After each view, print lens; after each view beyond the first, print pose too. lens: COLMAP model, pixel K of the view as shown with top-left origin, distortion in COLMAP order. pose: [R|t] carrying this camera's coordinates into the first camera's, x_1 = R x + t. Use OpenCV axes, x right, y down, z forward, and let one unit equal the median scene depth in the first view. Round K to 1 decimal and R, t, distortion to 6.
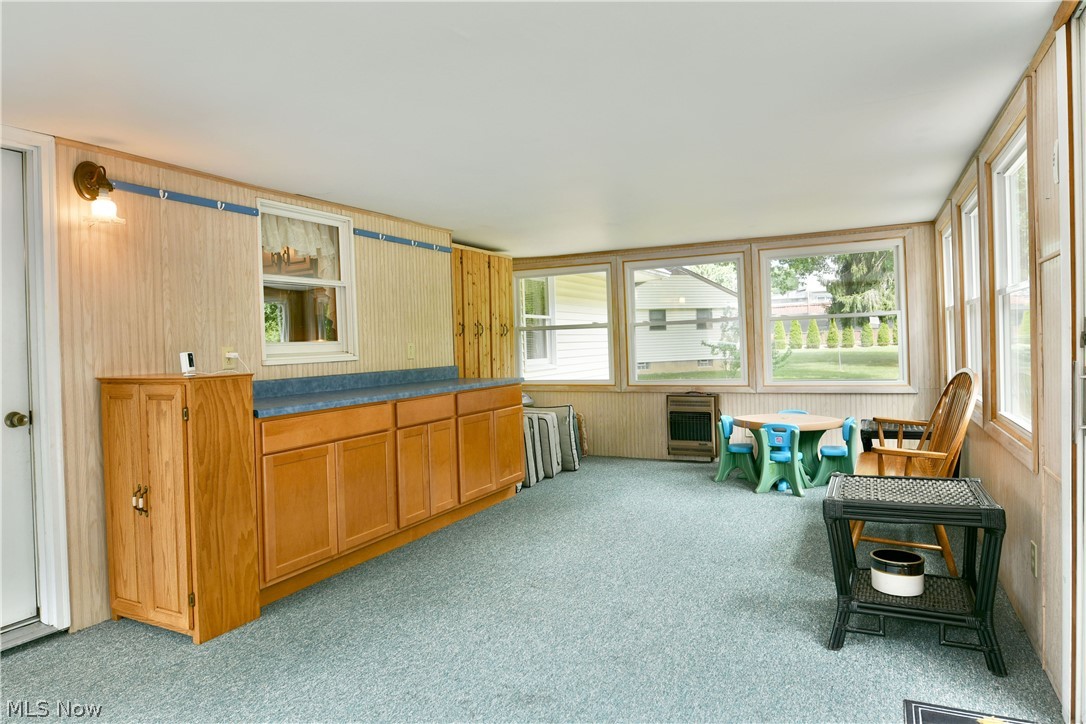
lens RADIAL K [[662.6, 0, 533.7], [0, 662.6, 342.8], [0, 0, 1]] dist [-0.010229, -0.008571]
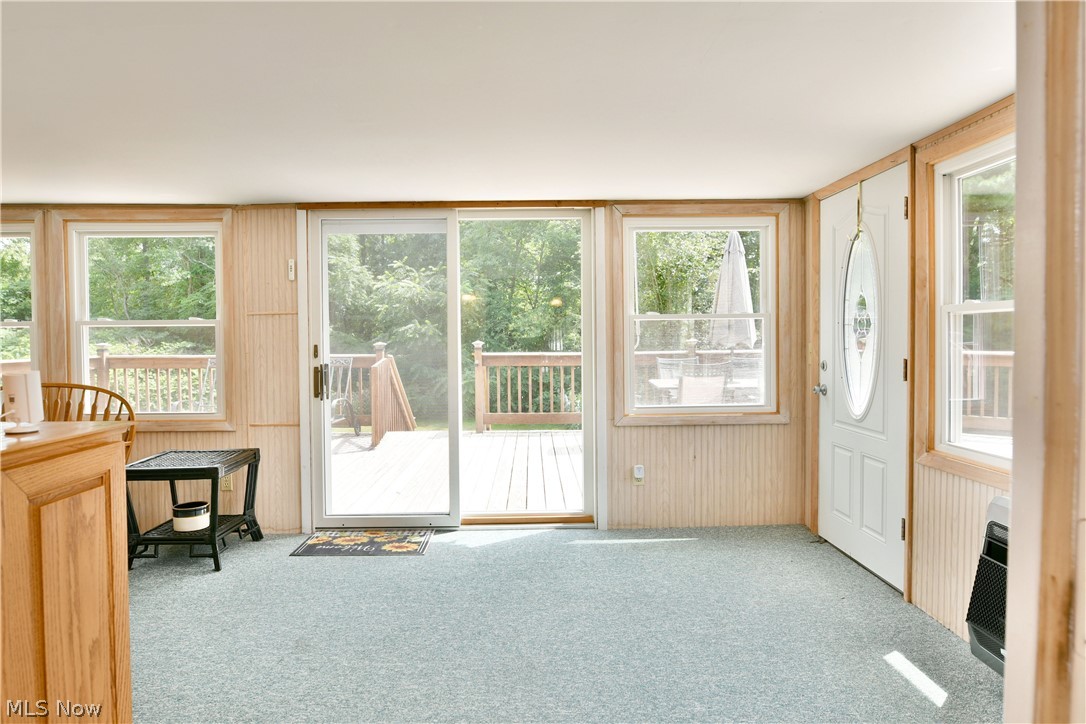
lens RADIAL K [[662.6, 0, 542.9], [0, 662.6, 363.7], [0, 0, 1]] dist [-0.010229, -0.008571]
pose [[-0.468210, 0.001194, 0.883617, -0.589214], [0.019639, 0.999766, 0.009055, 0.007386], [-0.883399, 0.021593, -0.468124, 0.533959]]
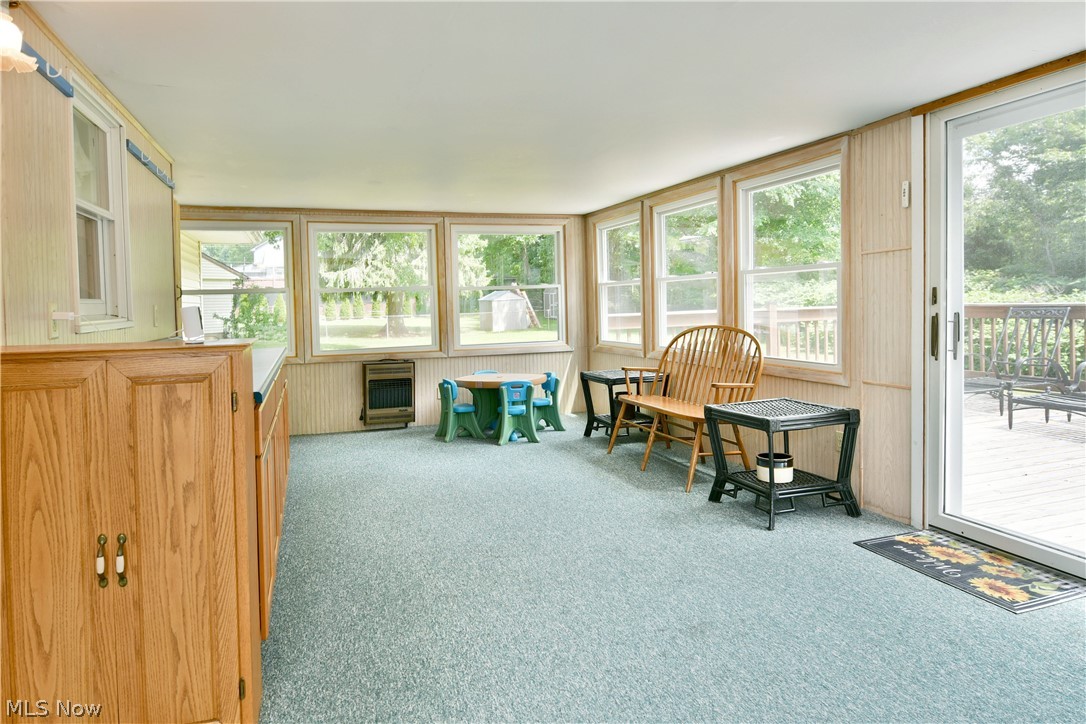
lens RADIAL K [[662.6, 0, 528.4], [0, 662.6, 319.2], [0, 0, 1]] dist [-0.010229, -0.008571]
pose [[0.712938, -0.002290, 0.701223, -0.433557], [0.000286, 0.999996, 0.002975, 0.014866], [-0.701227, -0.001921, 0.712936, 0.195738]]
